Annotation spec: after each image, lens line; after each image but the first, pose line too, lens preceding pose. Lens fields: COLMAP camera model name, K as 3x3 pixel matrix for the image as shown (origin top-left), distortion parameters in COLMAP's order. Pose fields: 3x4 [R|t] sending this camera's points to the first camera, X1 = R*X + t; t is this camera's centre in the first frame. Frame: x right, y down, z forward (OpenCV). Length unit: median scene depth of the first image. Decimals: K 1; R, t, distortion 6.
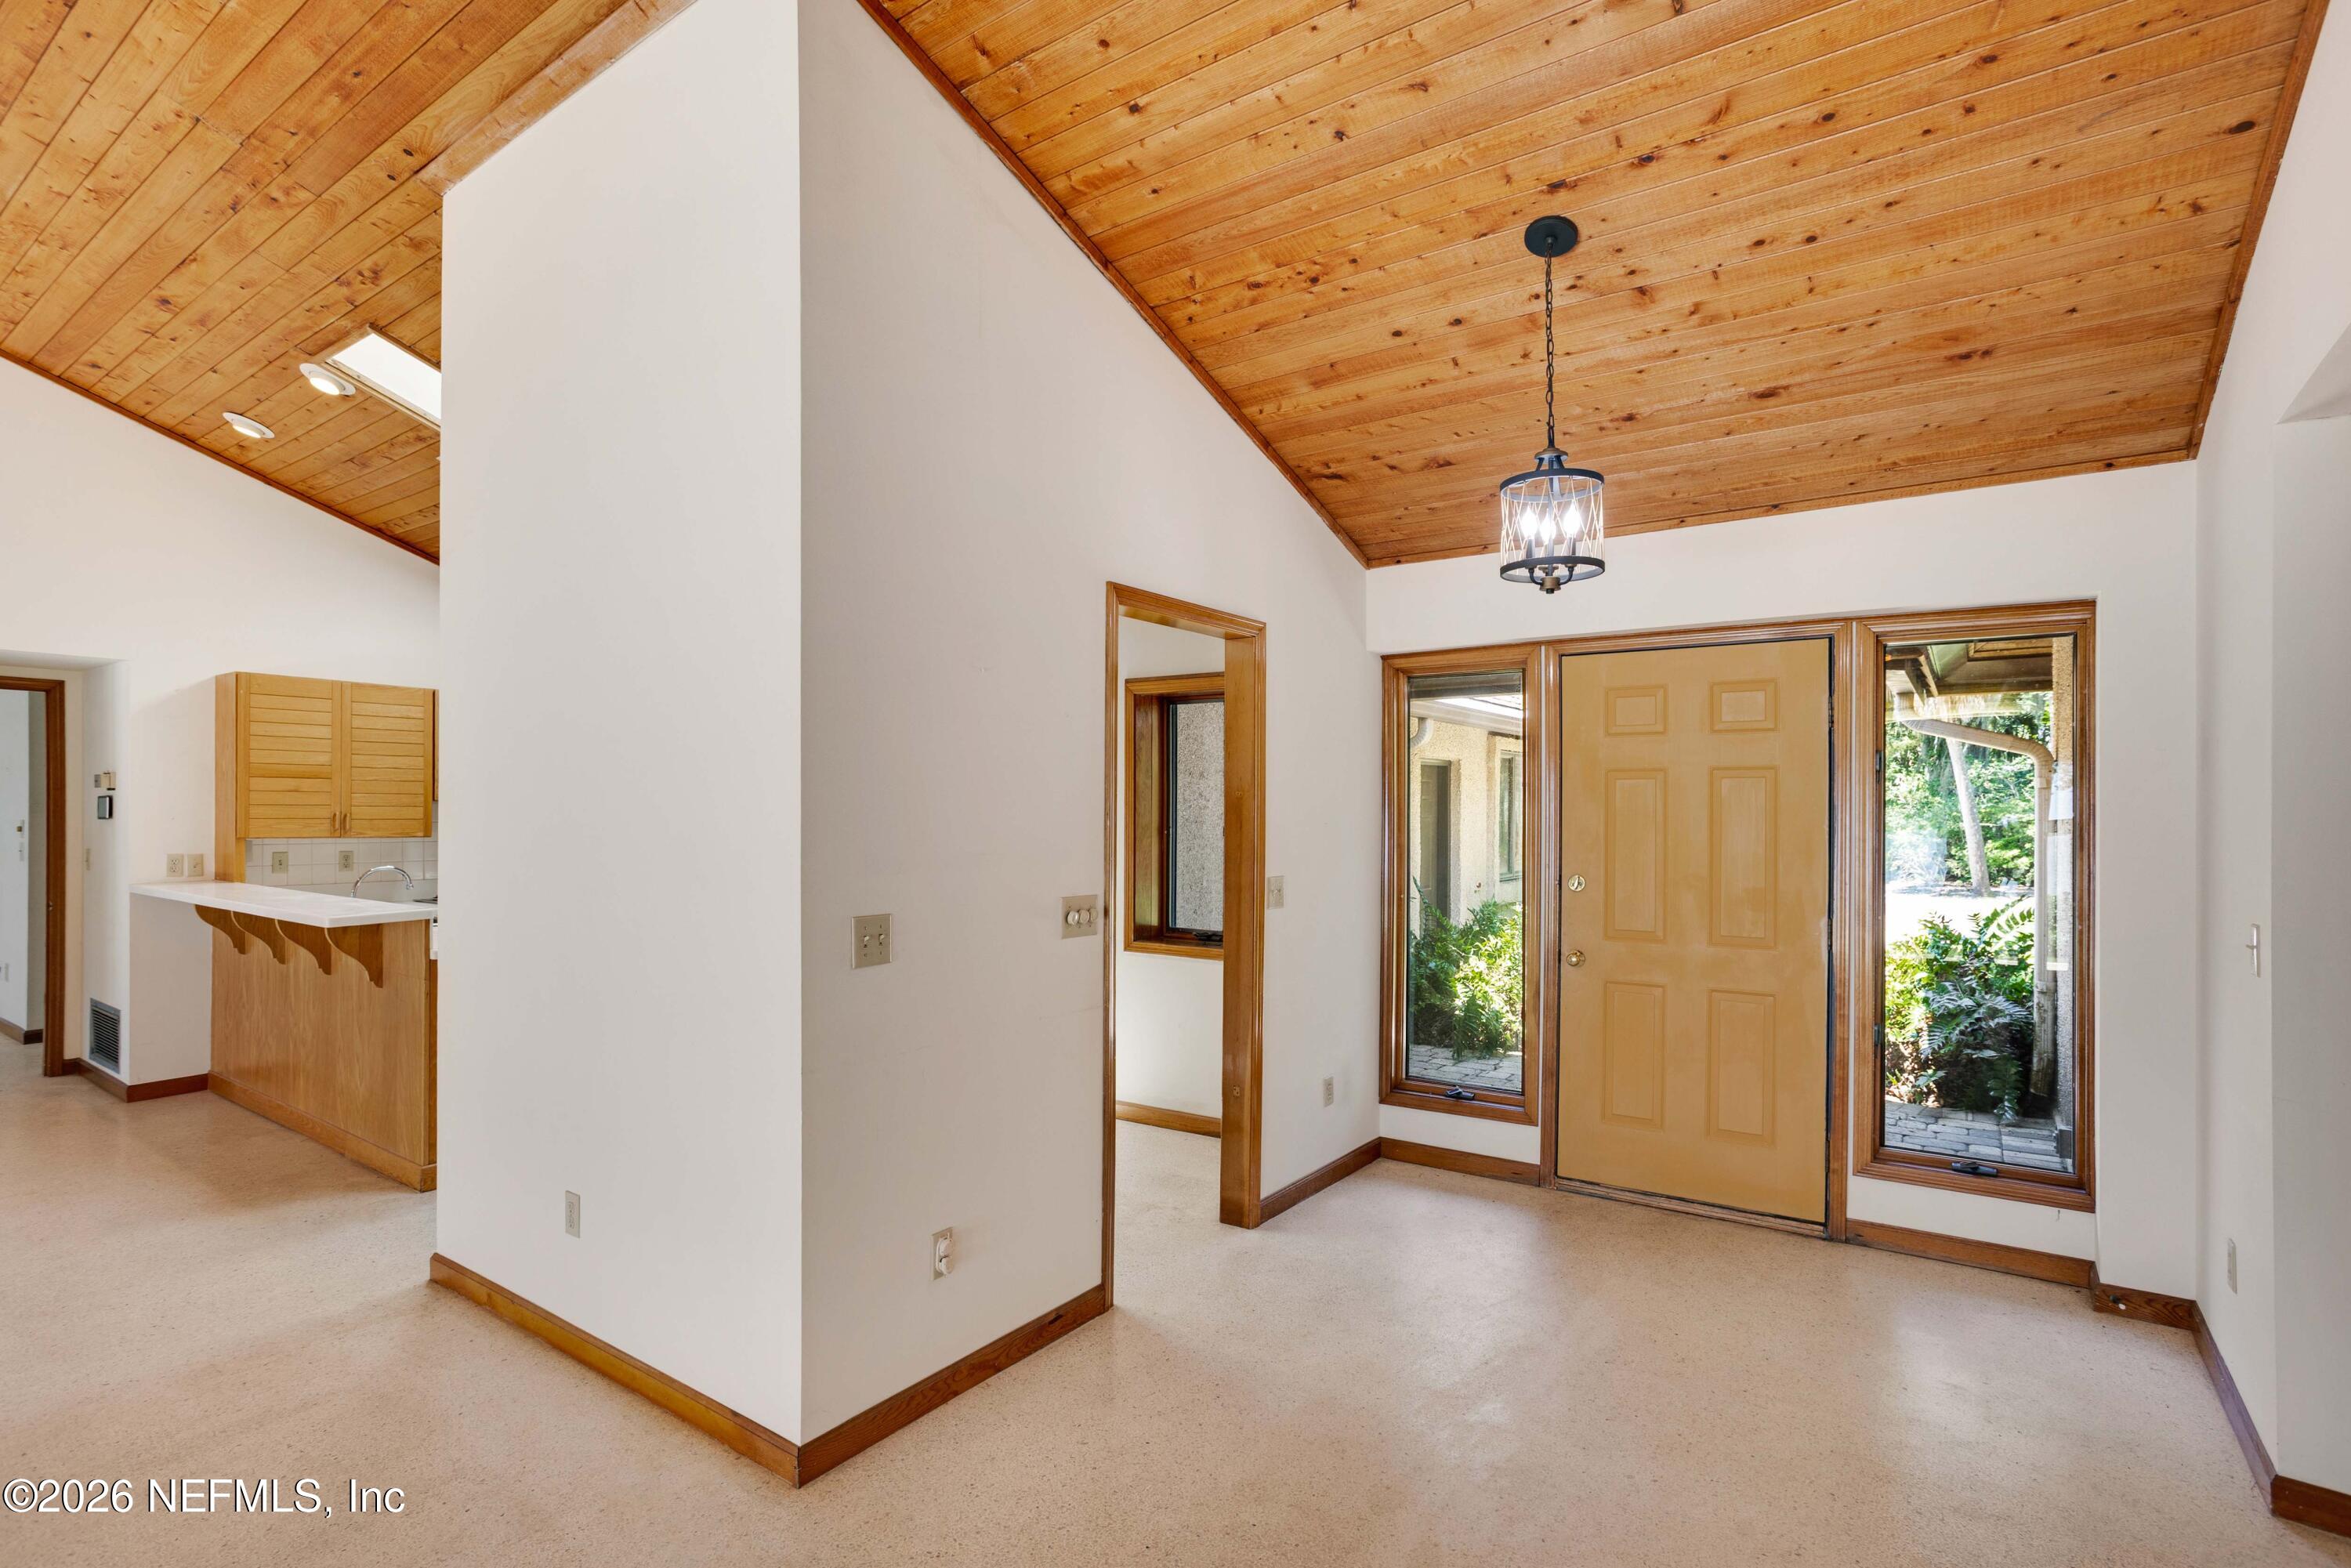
lens RADIAL K [[1147.4, 0, 1176.9], [0, 1147.4, 799.6], [0, 0, 1]] dist [-0.006639, 0.003049]
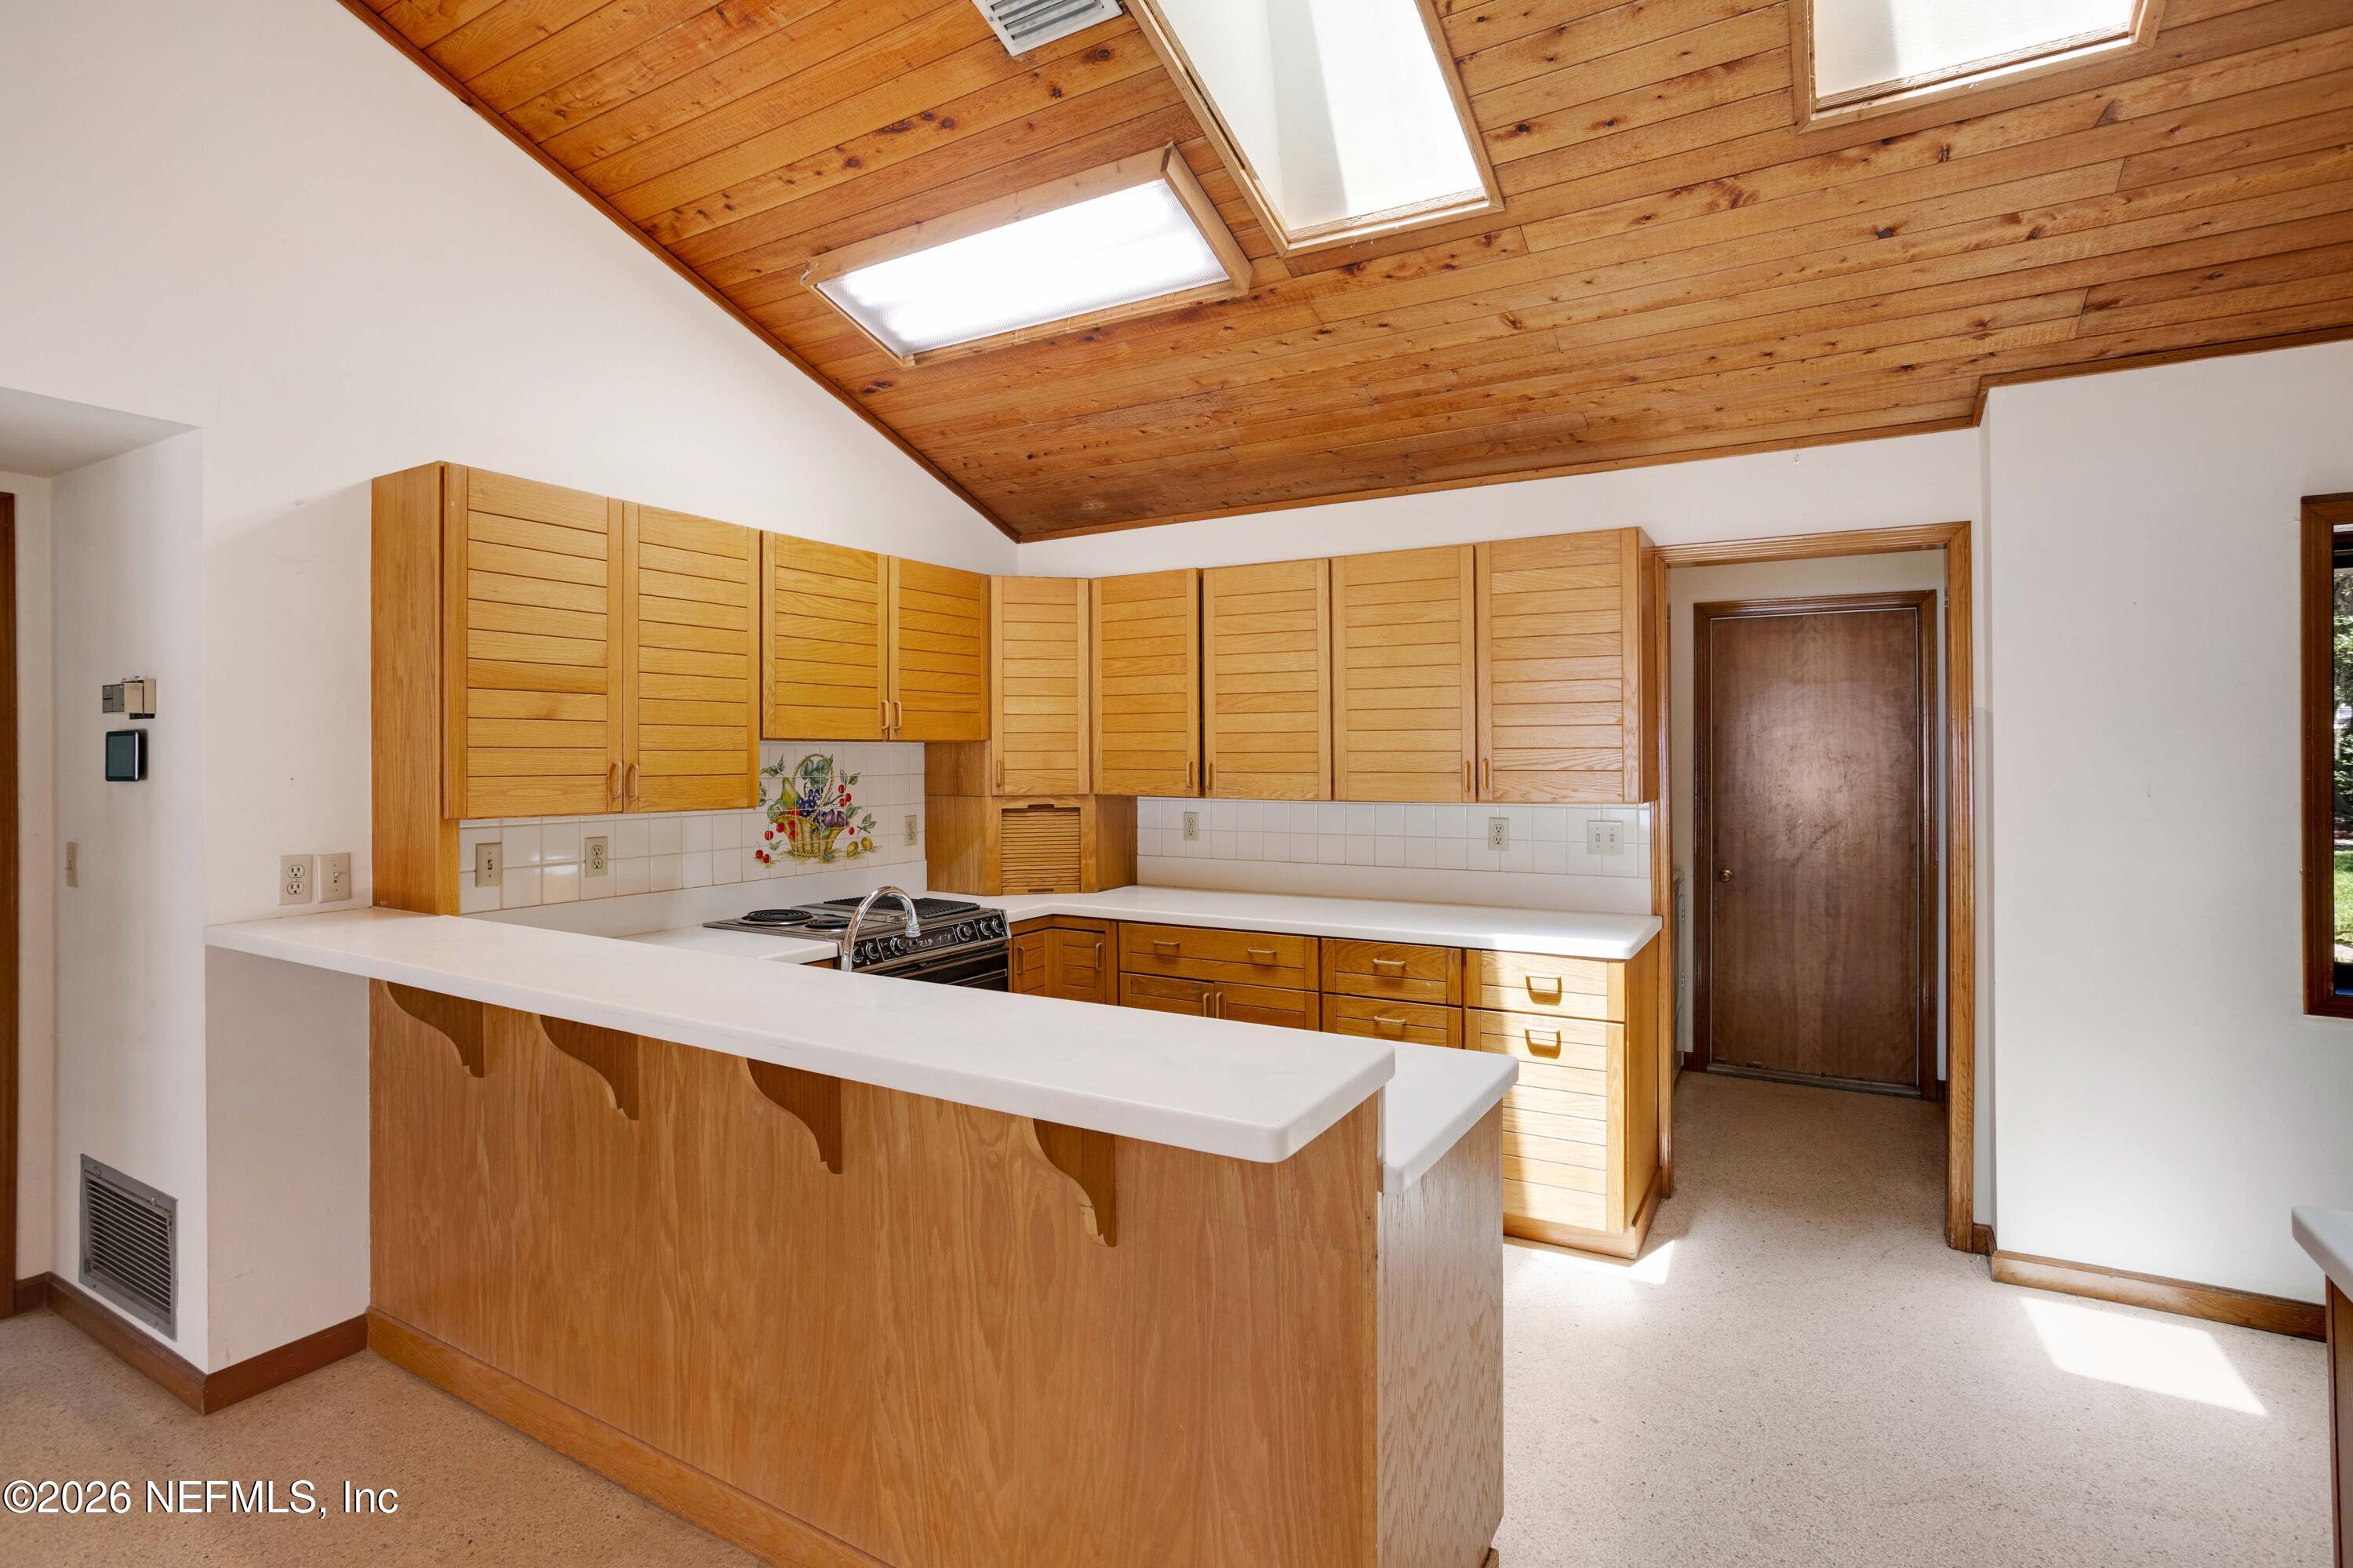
lens RADIAL K [[1148.4, 0, 1161.1], [0, 1148.4, 750.6], [0, 0, 1]] dist [-0.006639, 0.003049]
pose [[0.996073, -0.007569, 0.088210, -0.558169], [0.007952, 0.999960, -0.003988, 0.009984], [-0.088176, 0.004673, 0.996094, 0.496812]]
